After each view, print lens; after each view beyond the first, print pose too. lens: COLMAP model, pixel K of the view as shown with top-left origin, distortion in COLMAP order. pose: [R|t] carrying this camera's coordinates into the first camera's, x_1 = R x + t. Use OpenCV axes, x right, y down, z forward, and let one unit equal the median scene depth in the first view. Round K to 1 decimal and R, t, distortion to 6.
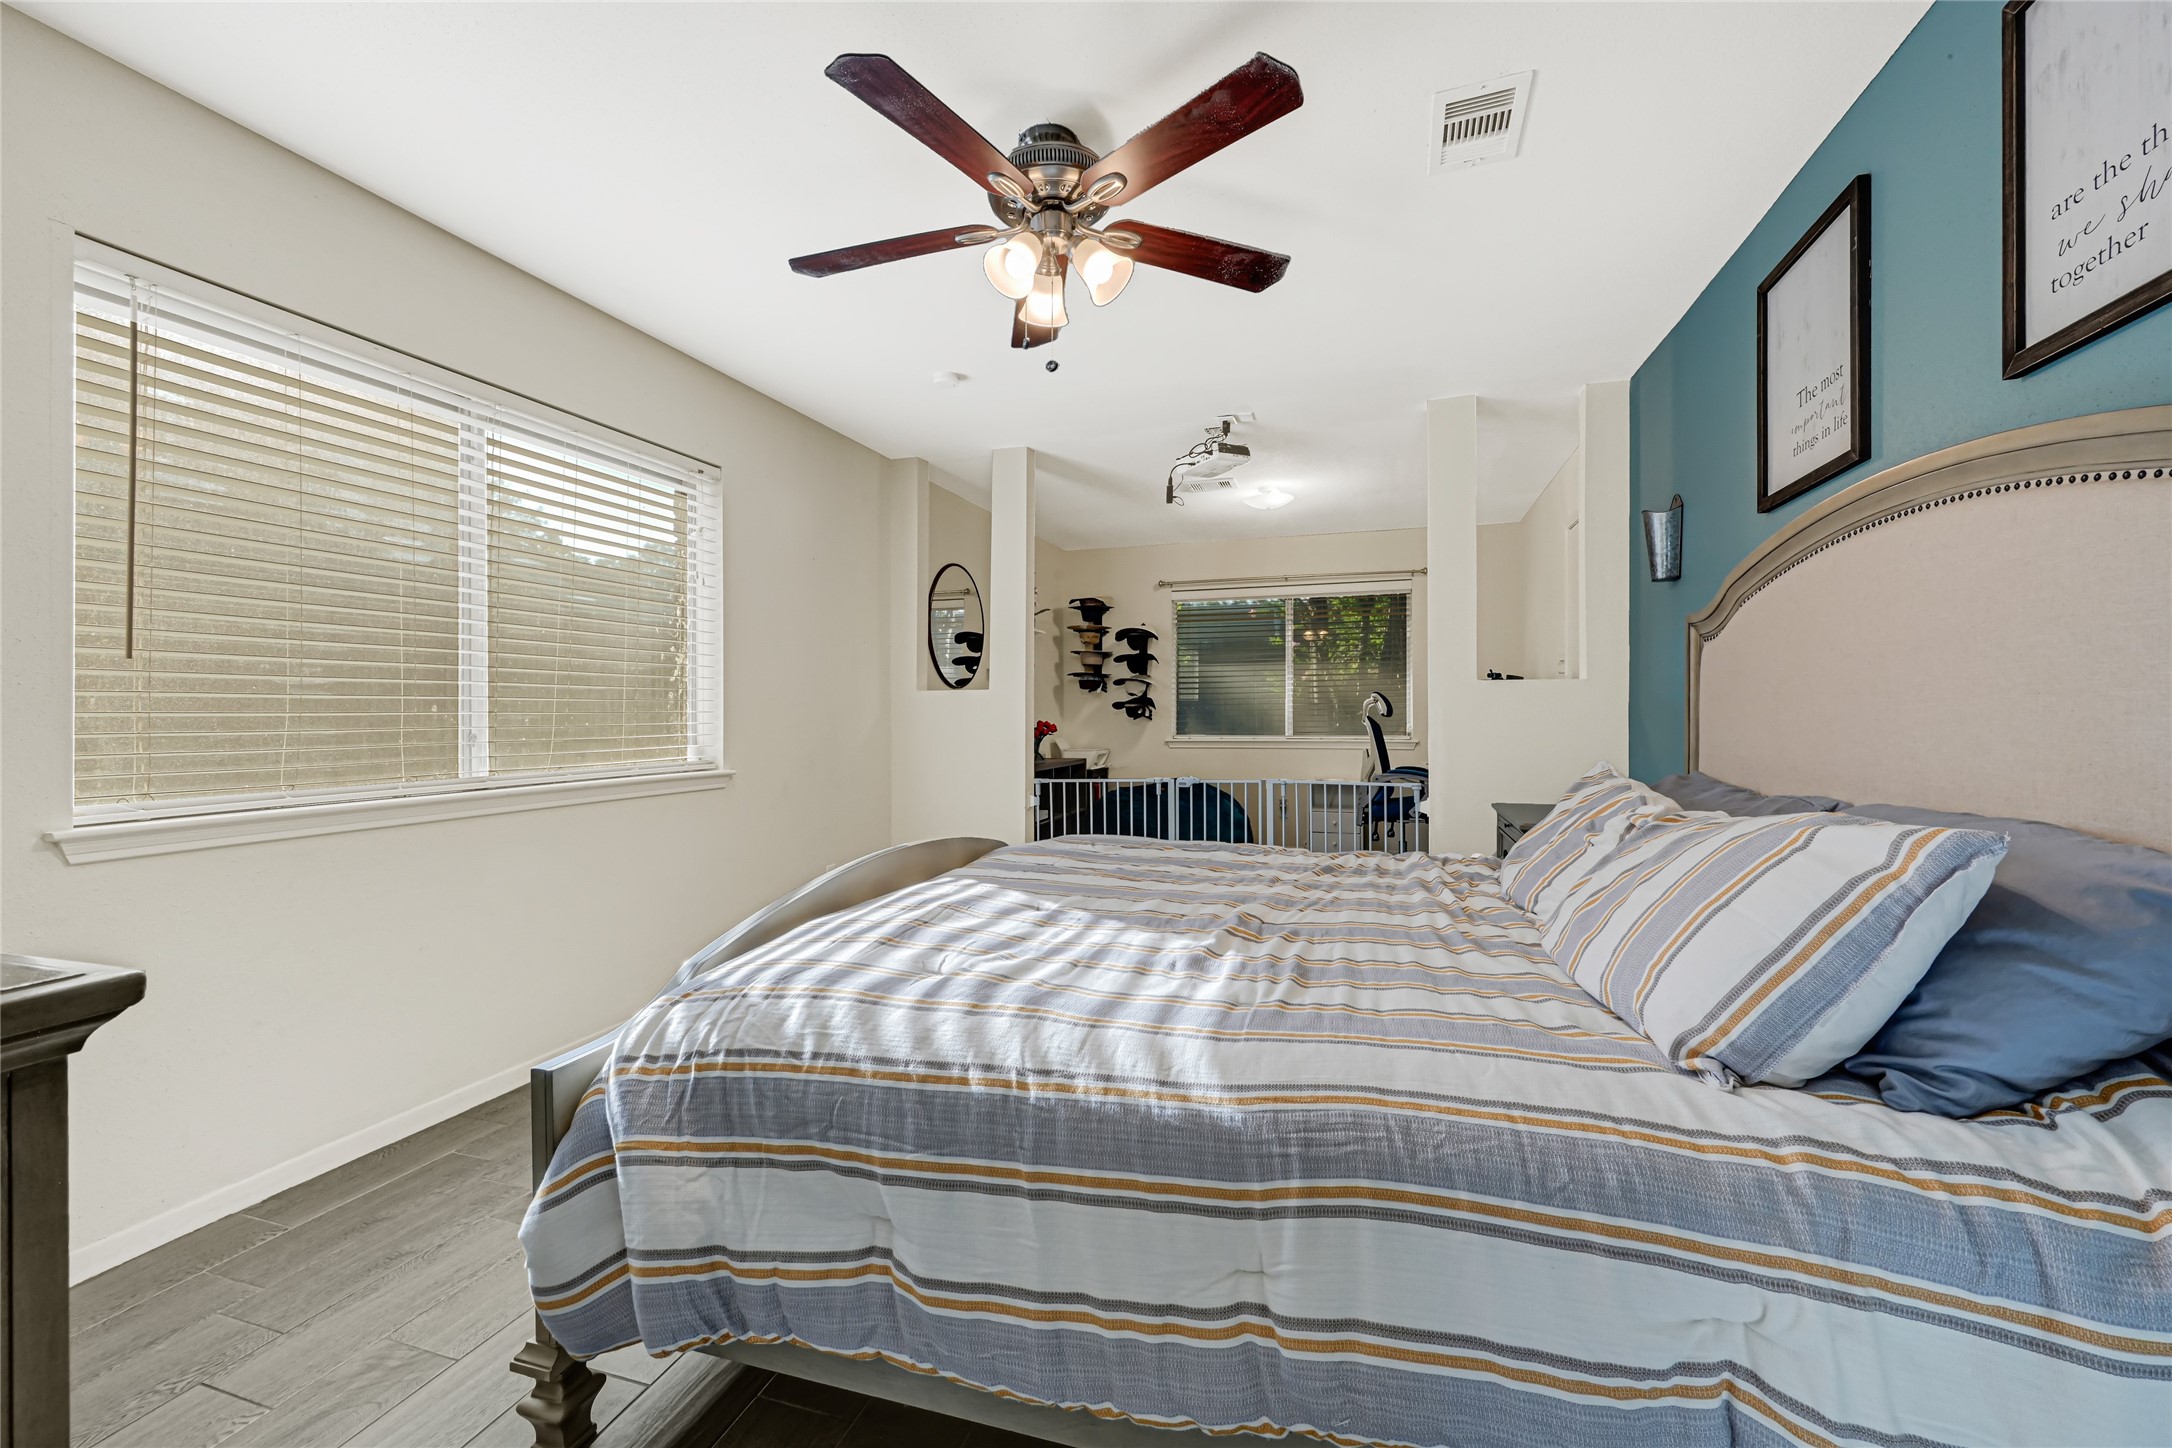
lens RADIAL K [[879.7, 0, 1092.8], [0, 879.7, 720.1], [0, 0, 1]] dist [0.002113, -0.000039]
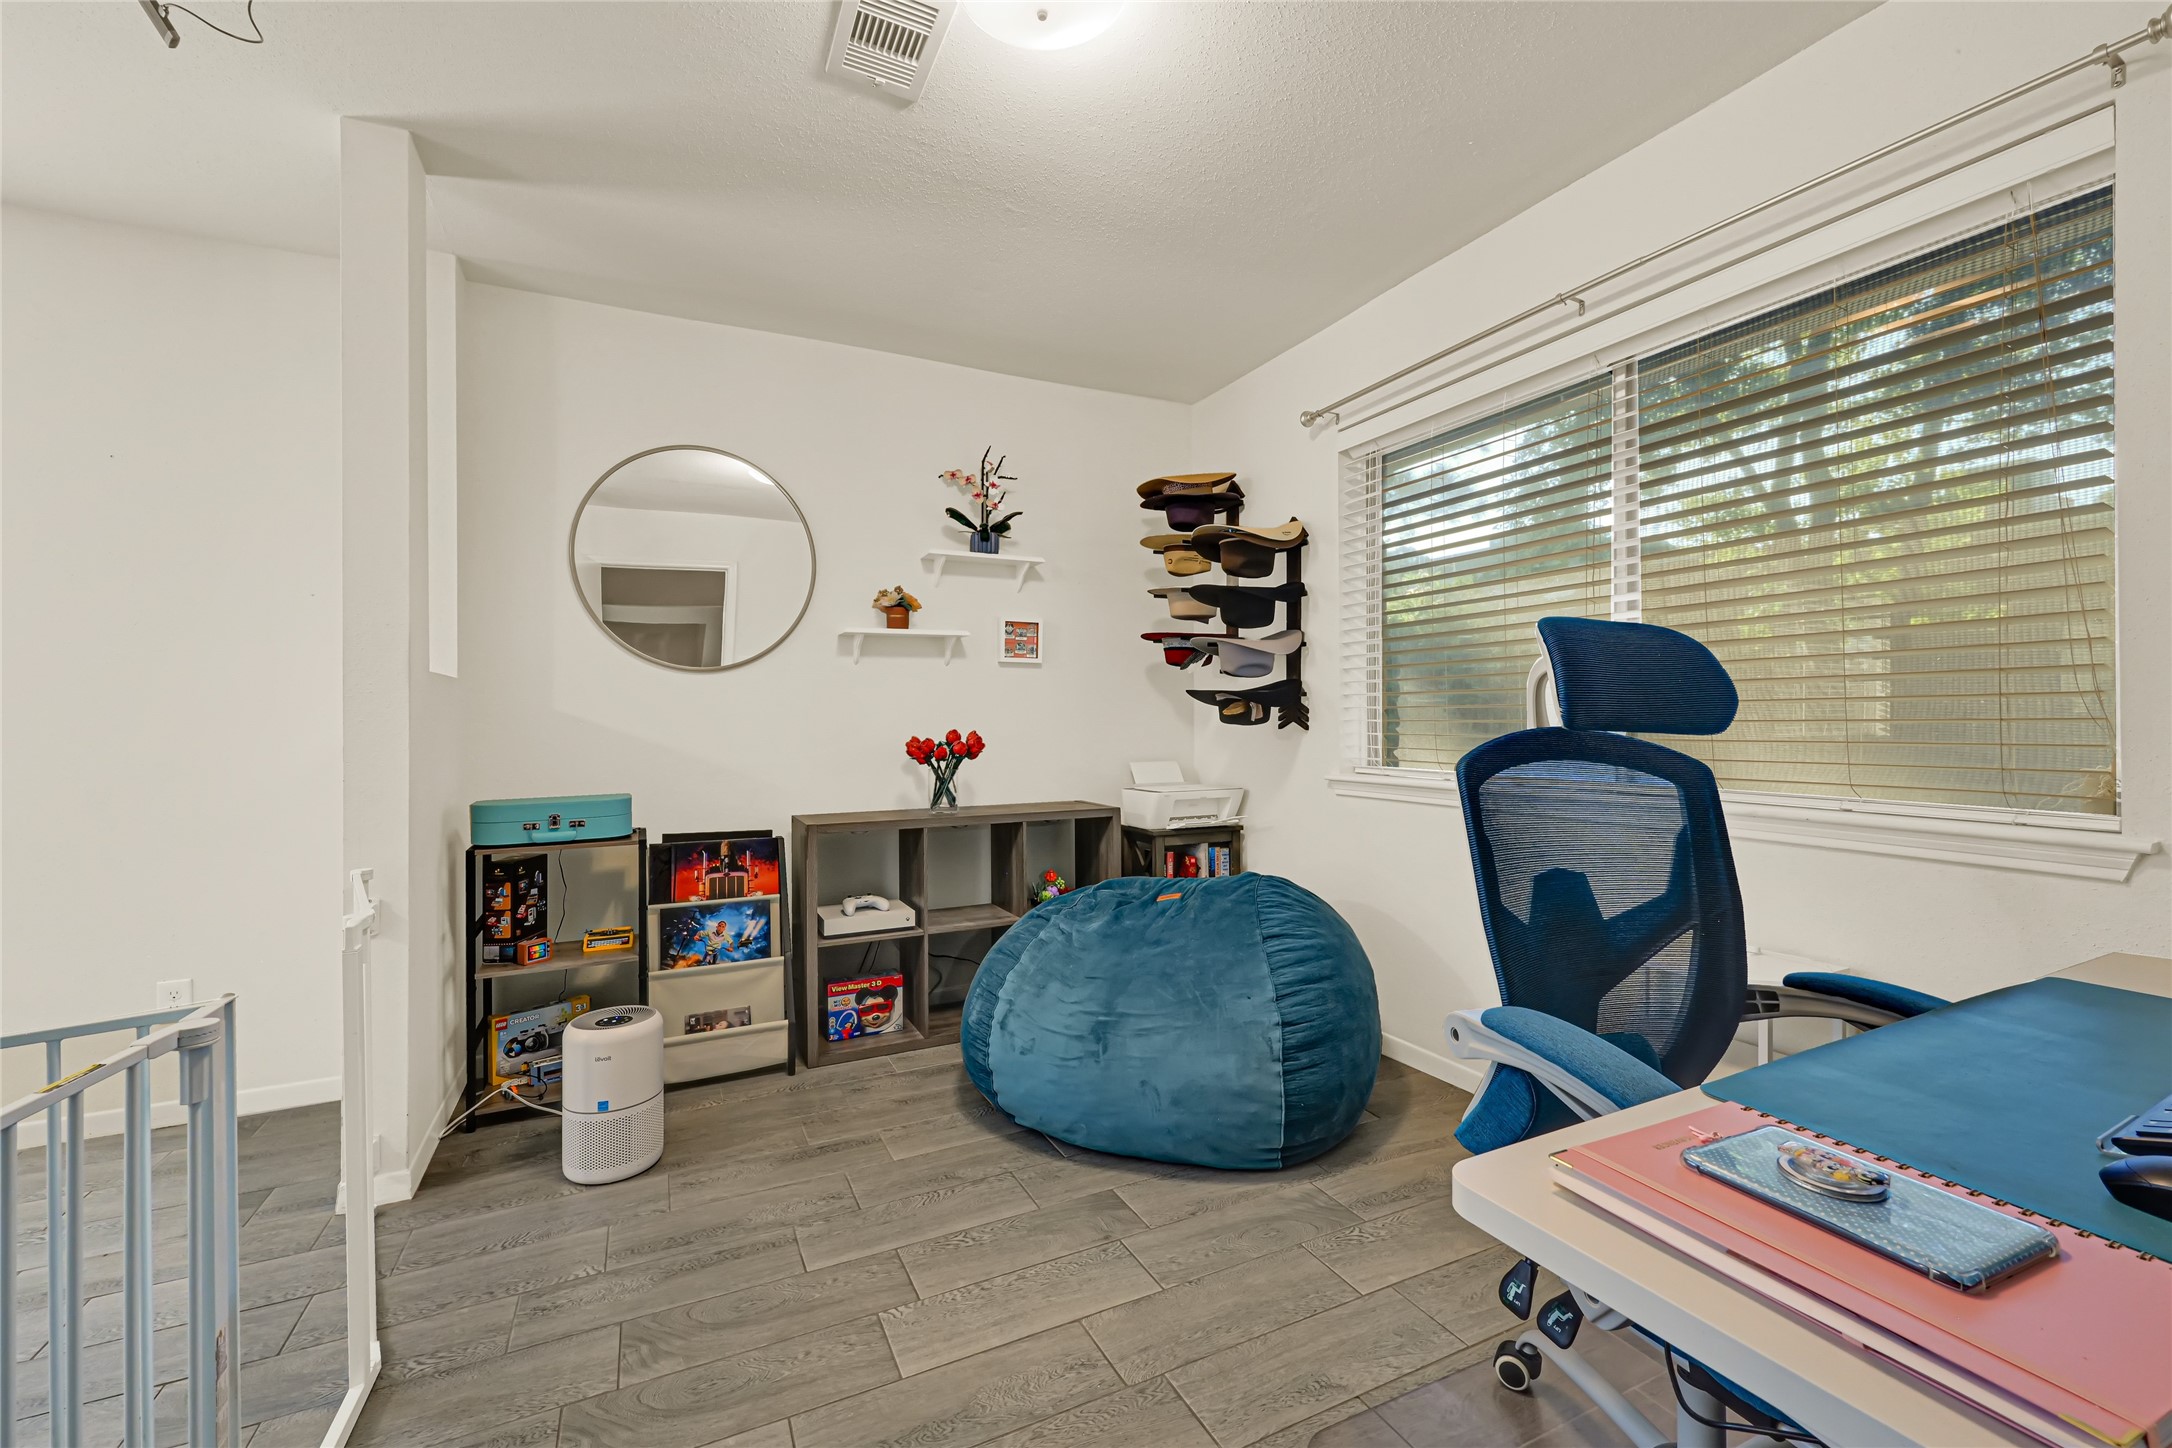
lens RADIAL K [[899.9, 0, 1087.2], [0, 899.9, 706.6], [0, 0, 1]] dist [0.000499, -0.000004]
pose [[0.678190, -0.009231, -0.734829, 0.335206], [0.006347, 0.999957, -0.006704, -0.009029], [0.734860, -0.000117, 0.678219, 0.622723]]
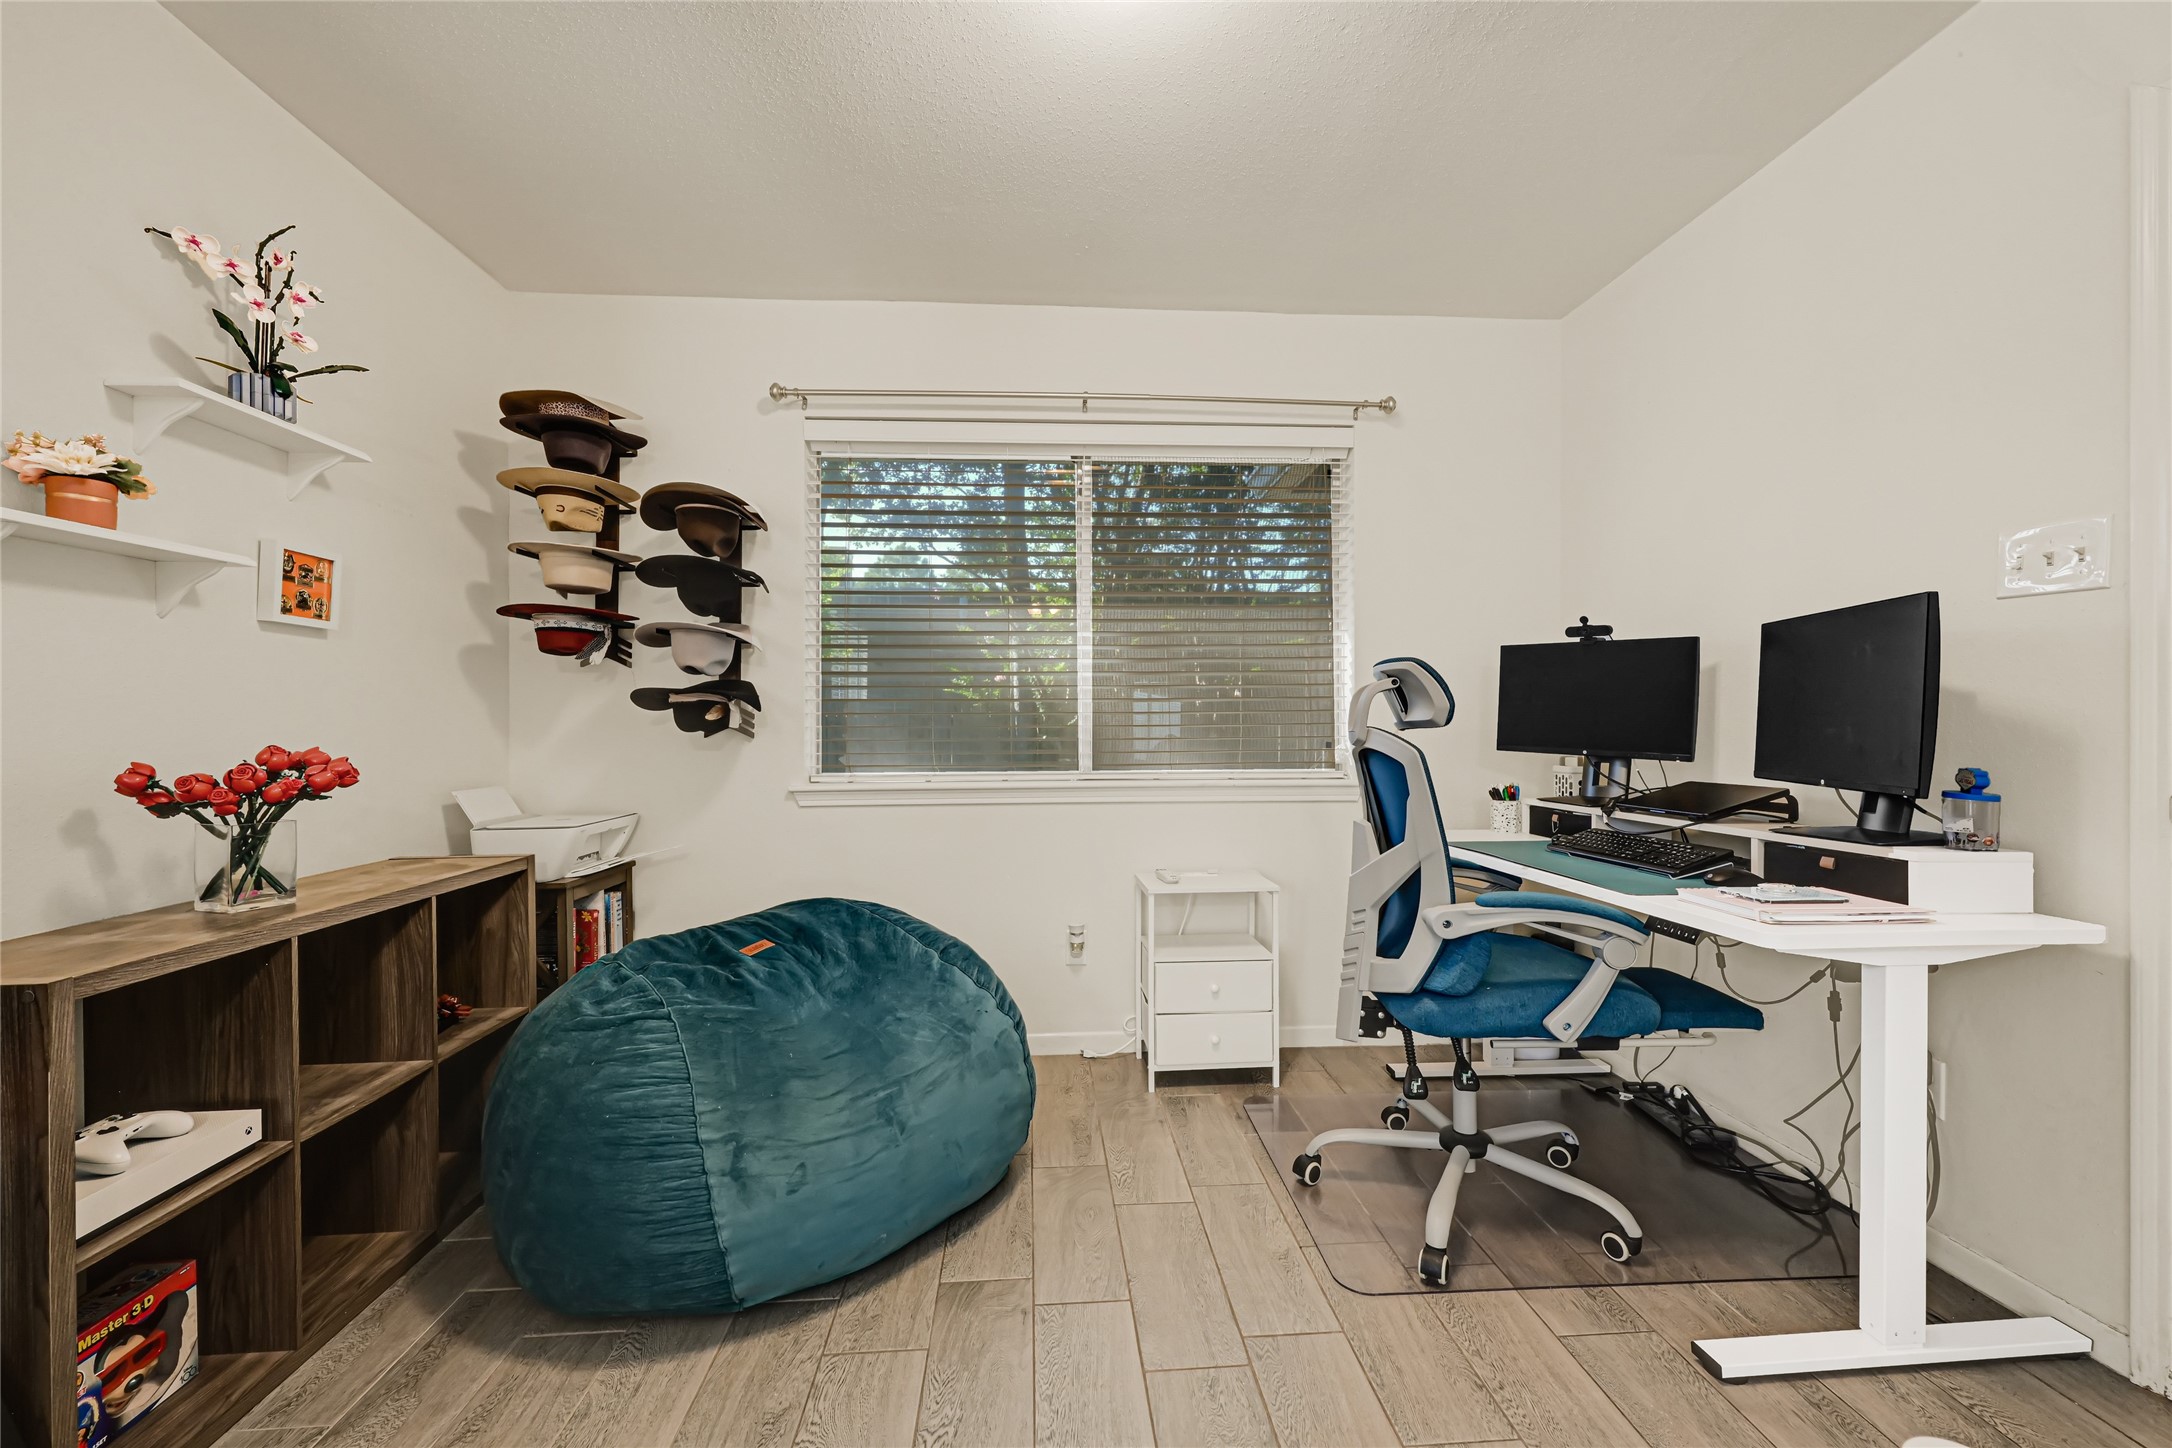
lens RADIAL K [[879.7, 0, 1092.8], [0, 879.7, 720.1], [0, 0, 1]] dist [0.002113, -0.000039]
pose [[0.933461, -0.000496, 0.358678, 0.068507], [0.001322, 0.999997, -0.002058, -0.006826], [-0.358676, 0.002395, 0.933459, 0.586381]]
